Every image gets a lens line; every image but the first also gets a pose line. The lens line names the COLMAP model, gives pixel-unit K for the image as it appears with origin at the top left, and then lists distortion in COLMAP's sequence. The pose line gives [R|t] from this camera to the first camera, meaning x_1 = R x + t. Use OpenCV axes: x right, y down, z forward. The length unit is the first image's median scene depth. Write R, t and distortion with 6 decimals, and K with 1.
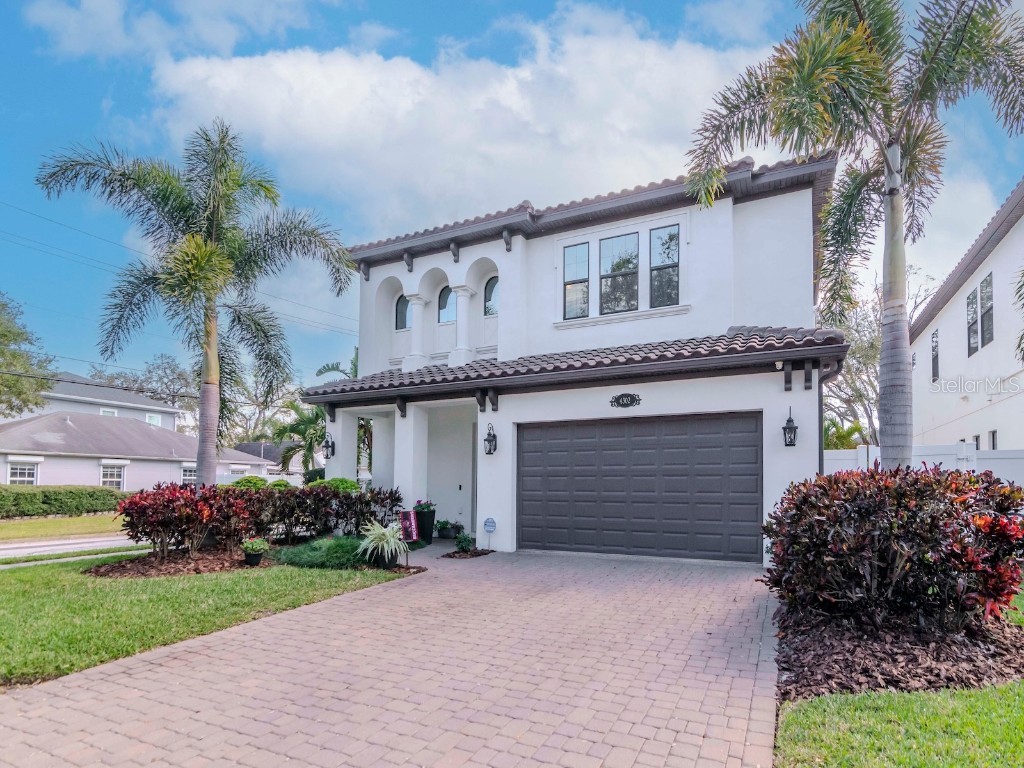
lens RADIAL K [[500.8, 0, 530.4], [0, 500.8, 382.8], [0, 0, 1]] dist [-0.002782, -0.001677]
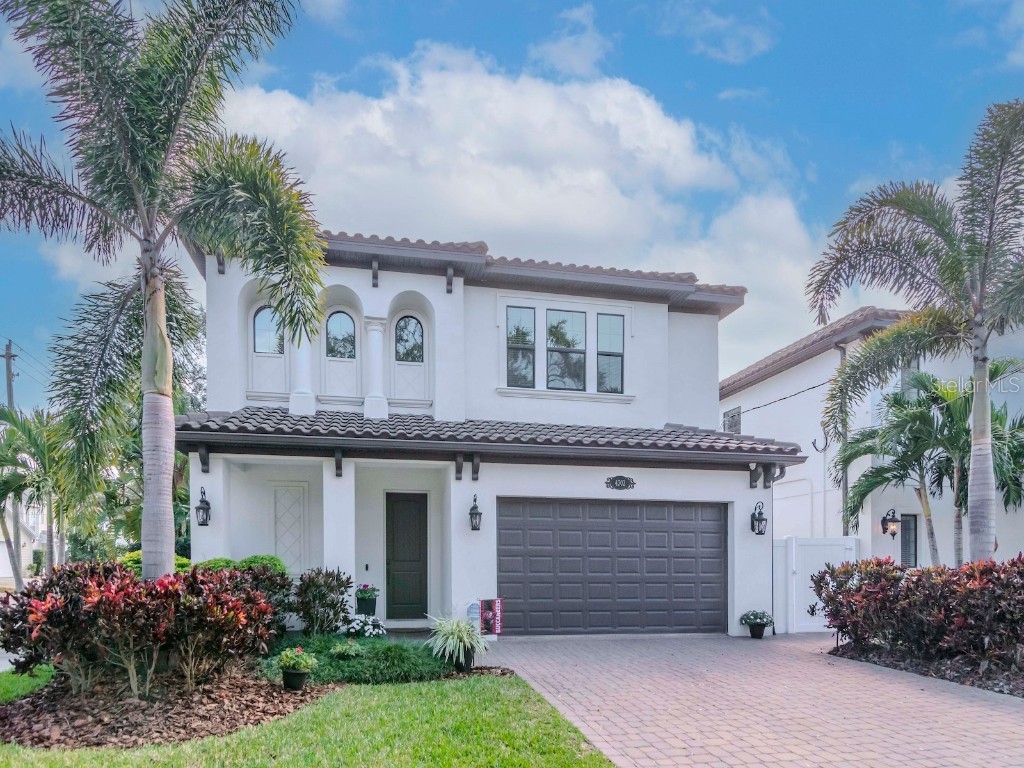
lens RADIAL K [[528.3, 0, 458.6], [0, 528.3, 483.9], [0, 0, 1]] dist [-0.001308, -0.000988]
pose [[0.835694, 0.086505, 0.542339, -0.587799], [-0.114003, 0.993331, 0.017227, 0.050799], [-0.537232, -0.076225, 0.839983, 0.256264]]
